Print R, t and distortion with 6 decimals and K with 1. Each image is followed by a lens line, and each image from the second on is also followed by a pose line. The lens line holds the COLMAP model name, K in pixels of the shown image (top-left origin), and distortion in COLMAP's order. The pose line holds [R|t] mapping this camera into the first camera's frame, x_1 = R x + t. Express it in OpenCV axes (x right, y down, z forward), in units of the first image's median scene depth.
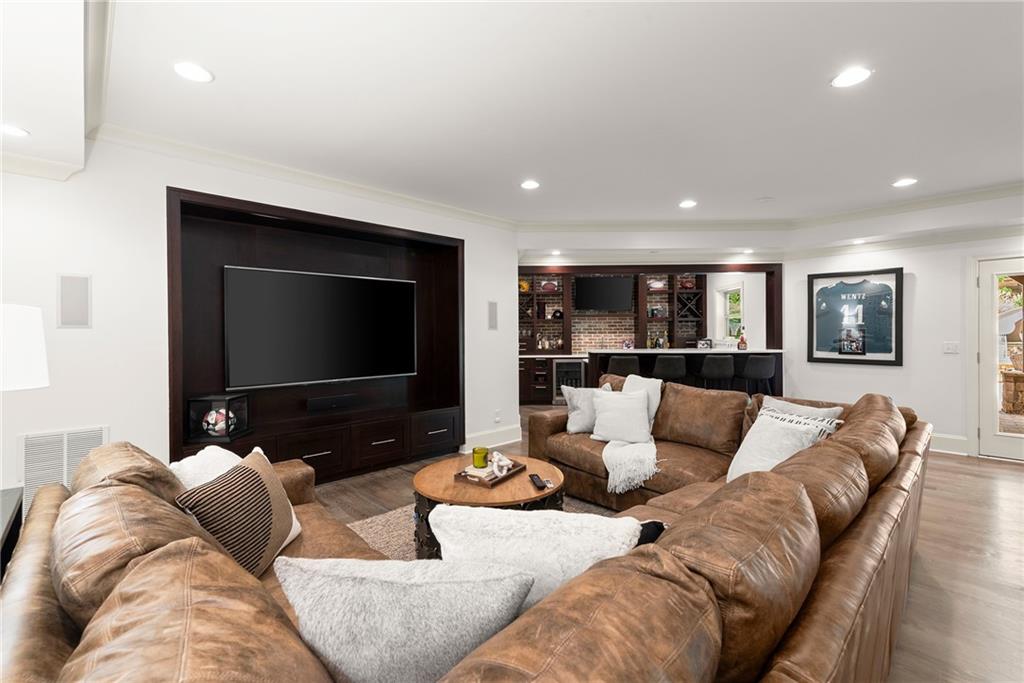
lens RADIAL K [[446.5, 0, 512.0], [0, 446.5, 337.7], [0, 0, 1]] dist [-0.005510, -0.000438]
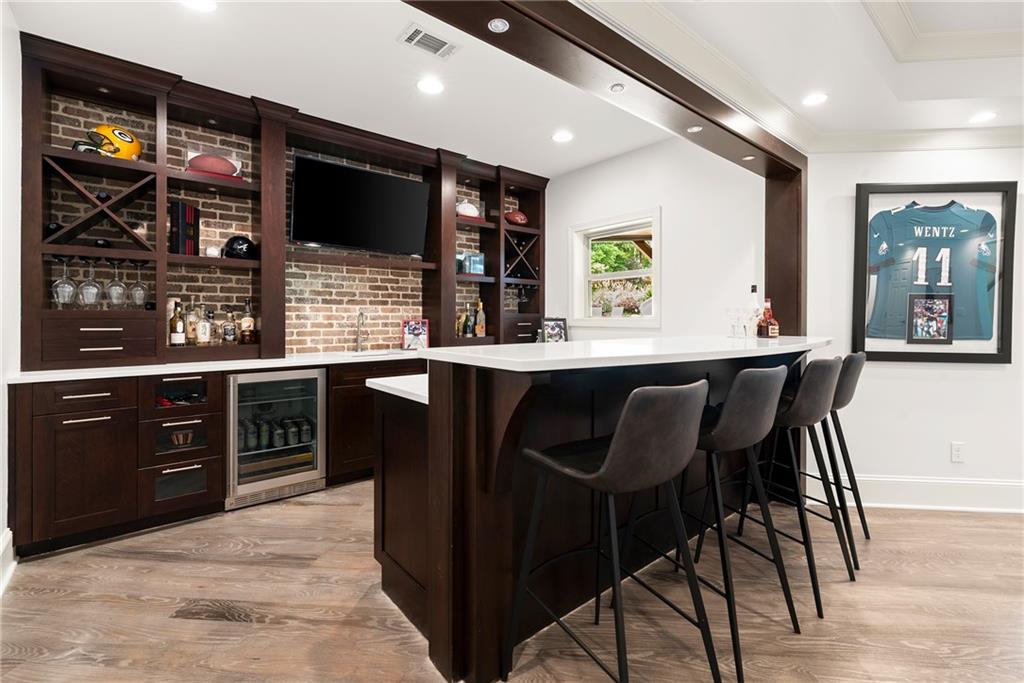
lens RADIAL K [[446.5, 0, 510.1], [0, 446.5, 321.5], [0, 0, 1]] dist [-0.005510, -0.000438]
pose [[0.762635, 0.002881, 0.646823, 0.036145], [-0.000878, 0.999994, -0.003419, 0.009074], [-0.646829, 0.002039, 0.762632, 0.588561]]
